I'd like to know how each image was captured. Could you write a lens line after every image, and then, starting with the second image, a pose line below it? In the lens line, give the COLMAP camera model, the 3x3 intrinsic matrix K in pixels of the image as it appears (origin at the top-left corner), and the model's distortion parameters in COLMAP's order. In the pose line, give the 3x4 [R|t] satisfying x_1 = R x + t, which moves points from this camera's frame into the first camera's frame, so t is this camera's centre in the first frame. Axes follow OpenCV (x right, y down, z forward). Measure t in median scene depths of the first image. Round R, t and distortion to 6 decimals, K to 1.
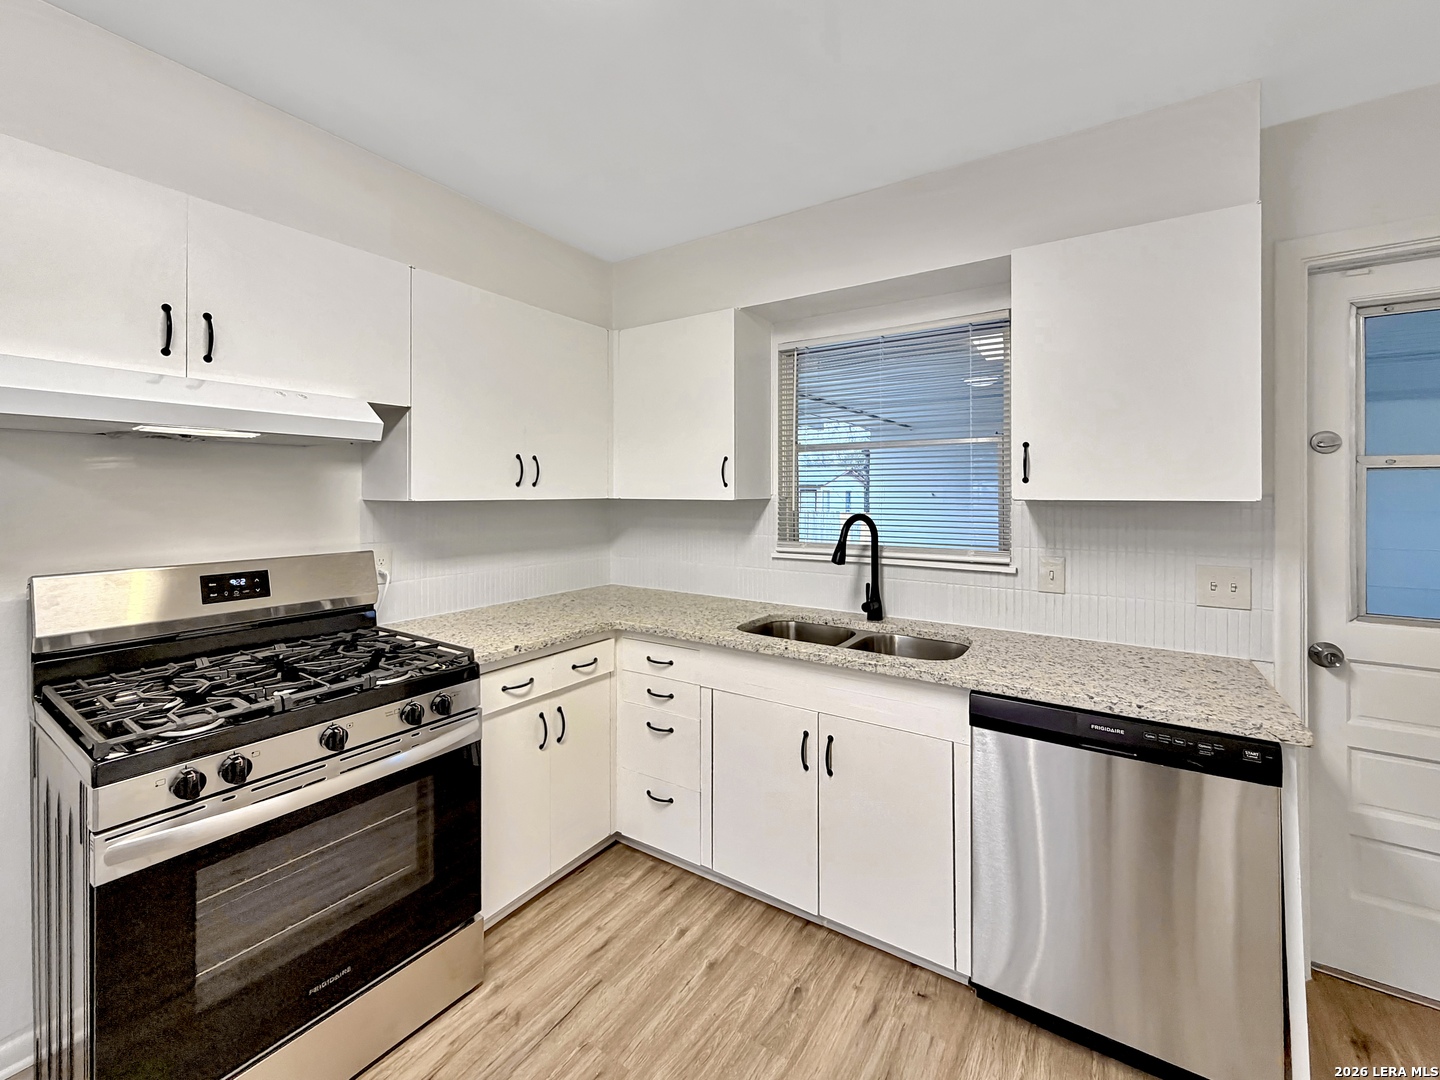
lens RADIAL K [[588.1, 0, 732.6], [0, 588.1, 502.8], [0, 0, 1]] dist [-0.000804, 0.000510]
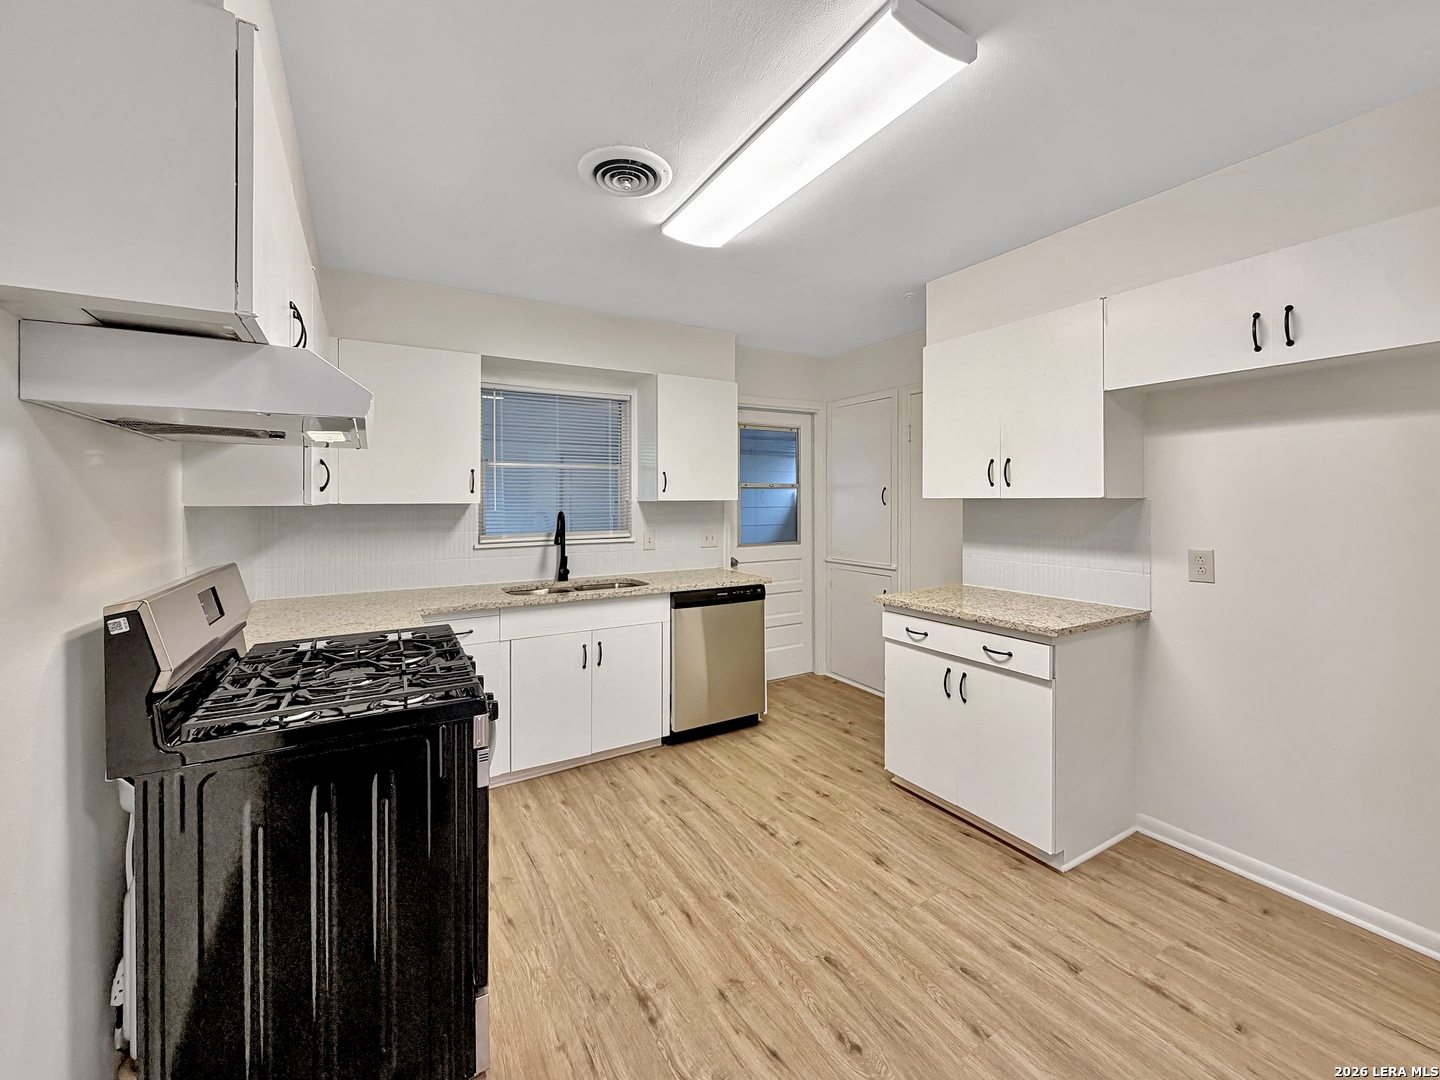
lens RADIAL K [[588.1, 0, 717.7], [0, 588.1, 530.8], [0, 0, 1]] dist [-0.000804, 0.000510]
pose [[0.444847, -0.051978, 0.894097, -1.214868], [0.019753, 0.998641, 0.048227, 0.004400], [-0.895389, -0.003792, 0.445270, -0.050553]]
